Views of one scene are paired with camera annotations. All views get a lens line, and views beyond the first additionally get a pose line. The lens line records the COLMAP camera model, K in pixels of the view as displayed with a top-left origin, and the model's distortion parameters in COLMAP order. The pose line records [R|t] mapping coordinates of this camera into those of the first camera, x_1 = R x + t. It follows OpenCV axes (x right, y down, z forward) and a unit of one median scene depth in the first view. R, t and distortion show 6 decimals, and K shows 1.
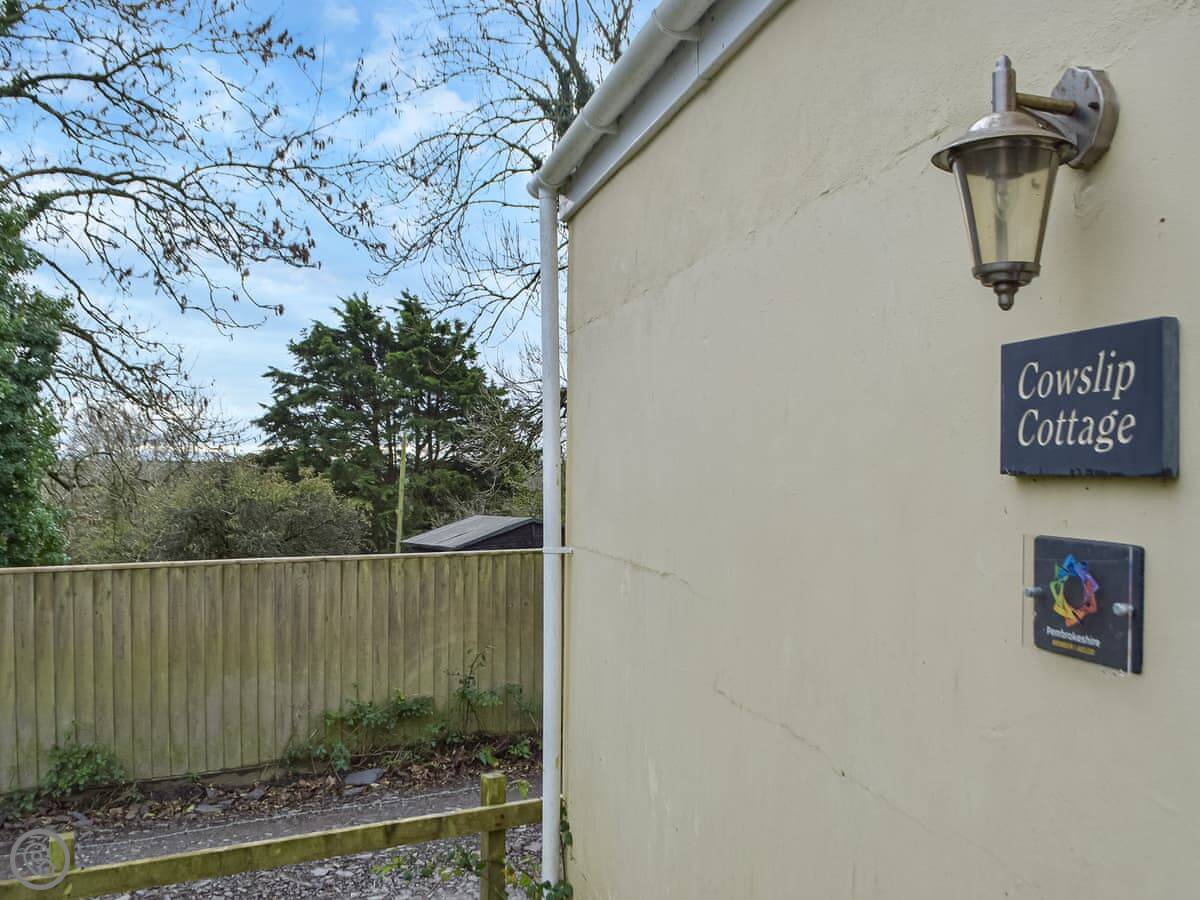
lens RADIAL K [[1101.8, 0, 600.0], [0, 1101.8, 450.0], [0, 0, 1]] dist [-0.048484, -0.011105]
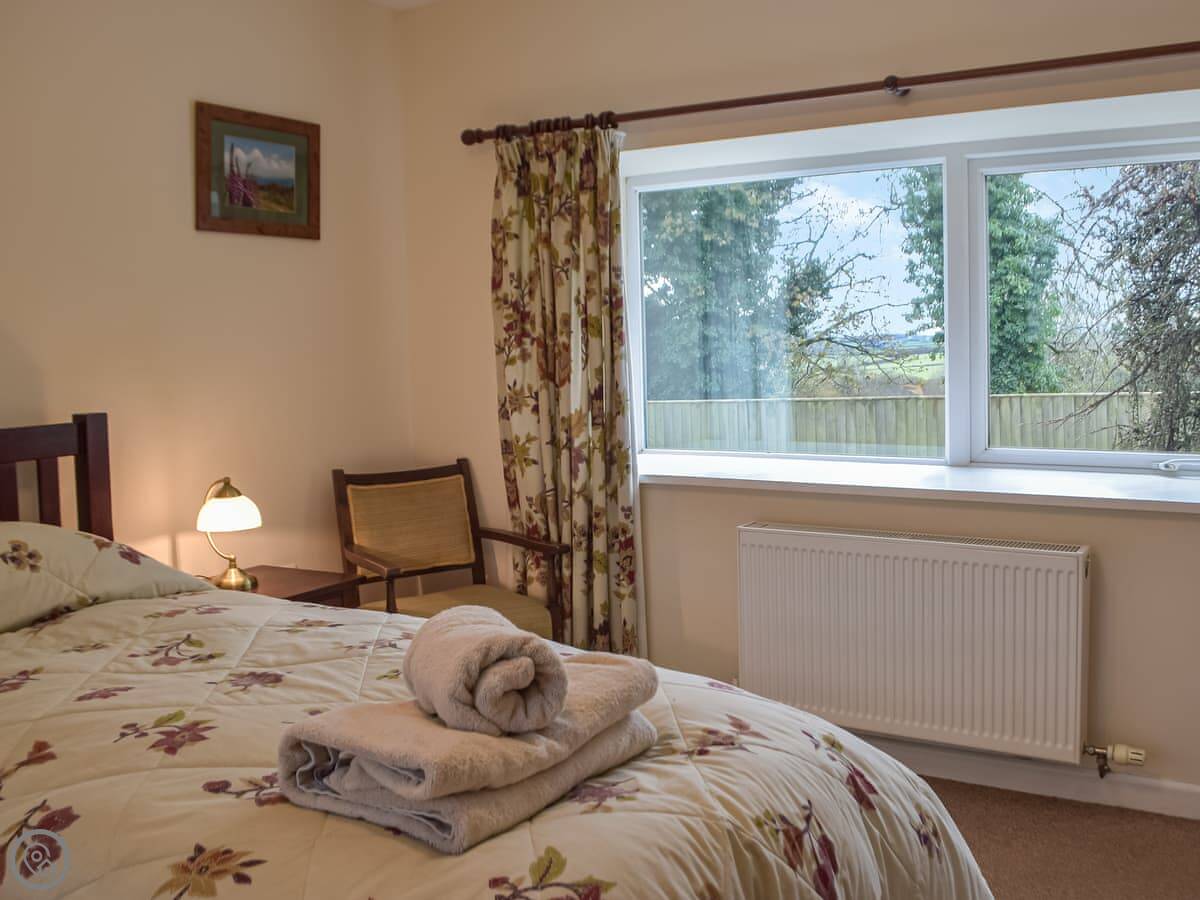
lens RADIAL K [[1101.8, 0, 600.0], [0, 1101.8, 450.0], [0, 0, 1]] dist [-0.048484, -0.011105]
pose [[0.701592, 0.030533, -0.711925, 0.120459], [0.048796, 0.994678, 0.090747, 0.002826], [0.710907, -0.098407, 0.696368, -0.480188]]
